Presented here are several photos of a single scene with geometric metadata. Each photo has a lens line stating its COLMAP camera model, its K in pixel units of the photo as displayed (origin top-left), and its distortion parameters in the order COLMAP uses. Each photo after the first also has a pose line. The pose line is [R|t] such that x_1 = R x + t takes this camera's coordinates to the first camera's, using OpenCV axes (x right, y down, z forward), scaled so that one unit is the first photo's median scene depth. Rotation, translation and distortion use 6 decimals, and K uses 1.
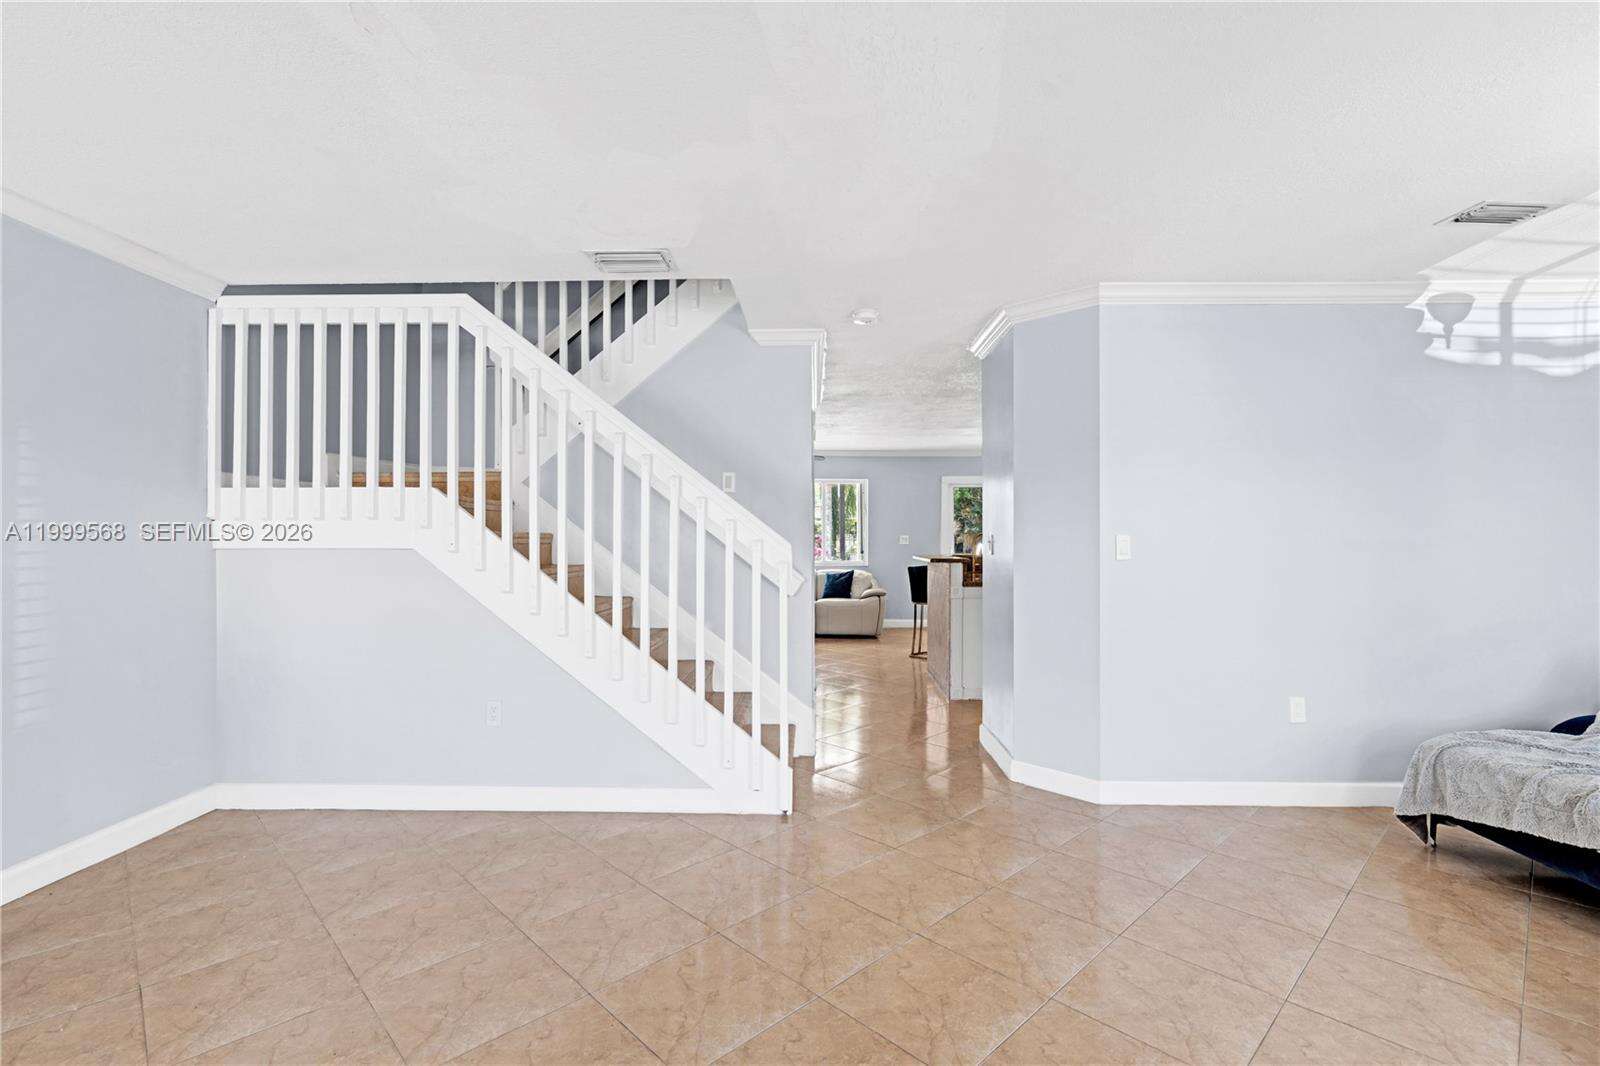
lens RADIAL K [[638.1, 0, 800.0], [0, 638.1, 533.0], [0, 0, 1]] dist [-0.000931, -0.000053]
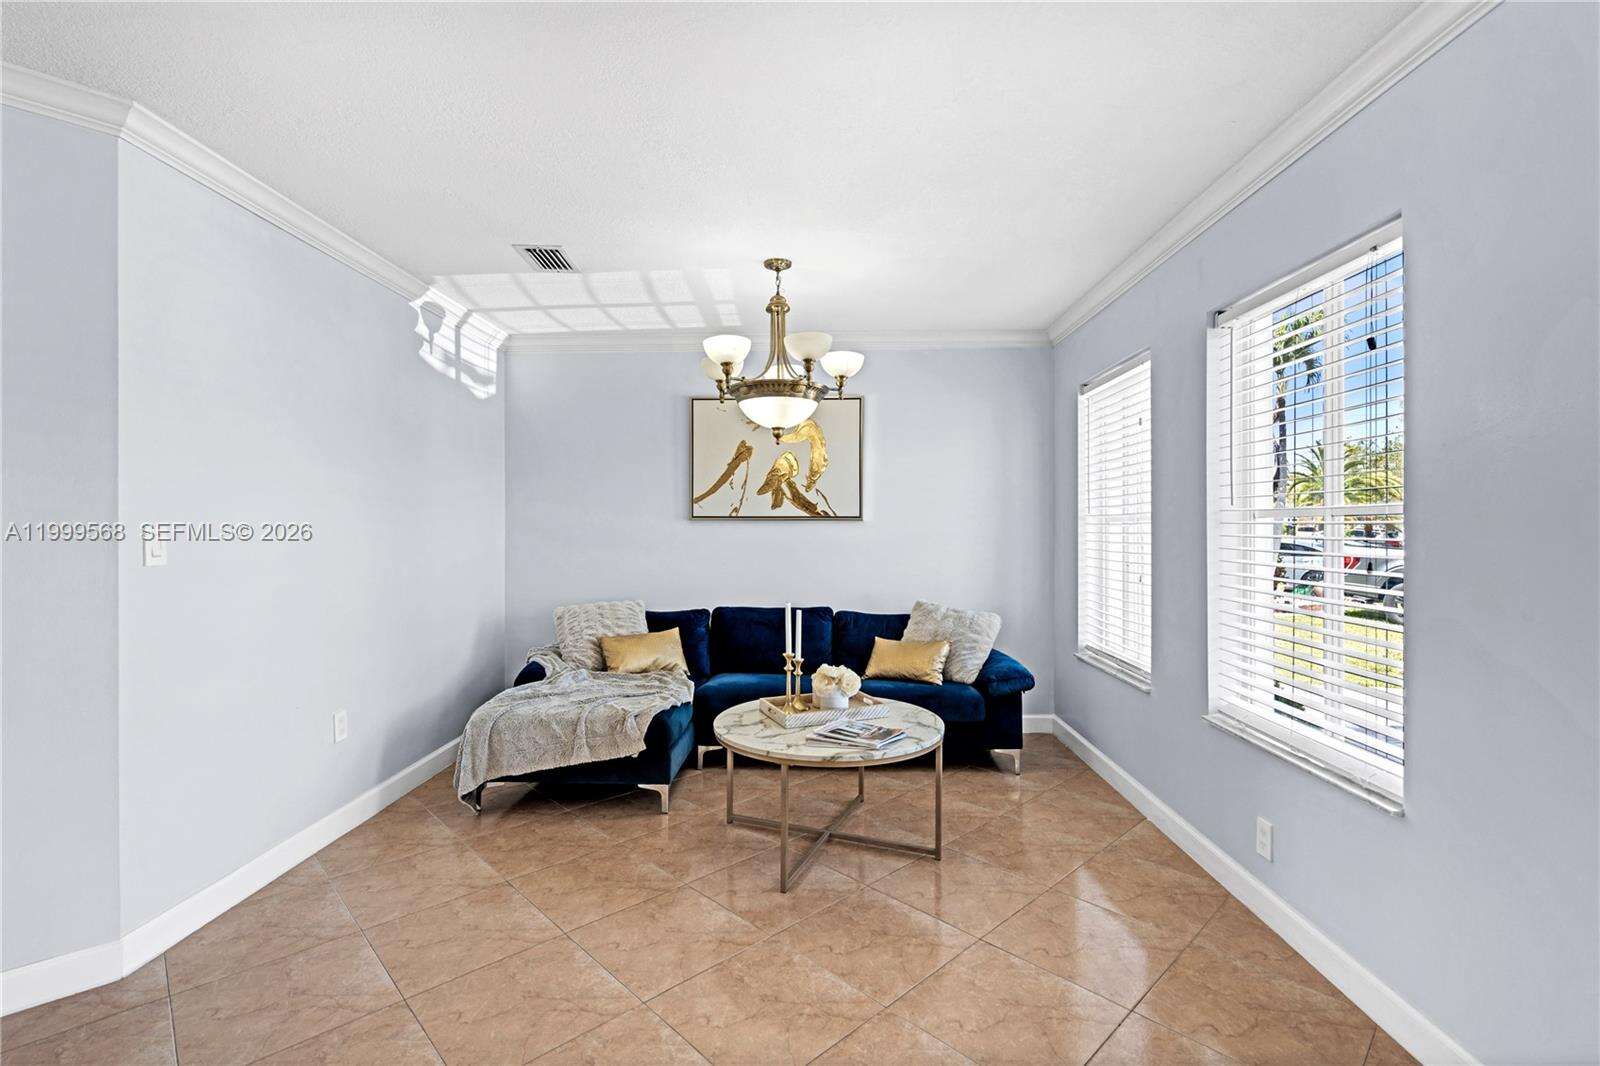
lens RADIAL K [[688.1, 0, 800.0], [0, 688.1, 533.0], [0, 0, 1]] dist [-0.000776, -0.000098]
pose [[0.065170, -0.009546, 0.997829, -0.117659], [-0.008306, 0.999914, 0.010108, -0.001700], [-0.997840, -0.008946, 0.065085, 0.299765]]
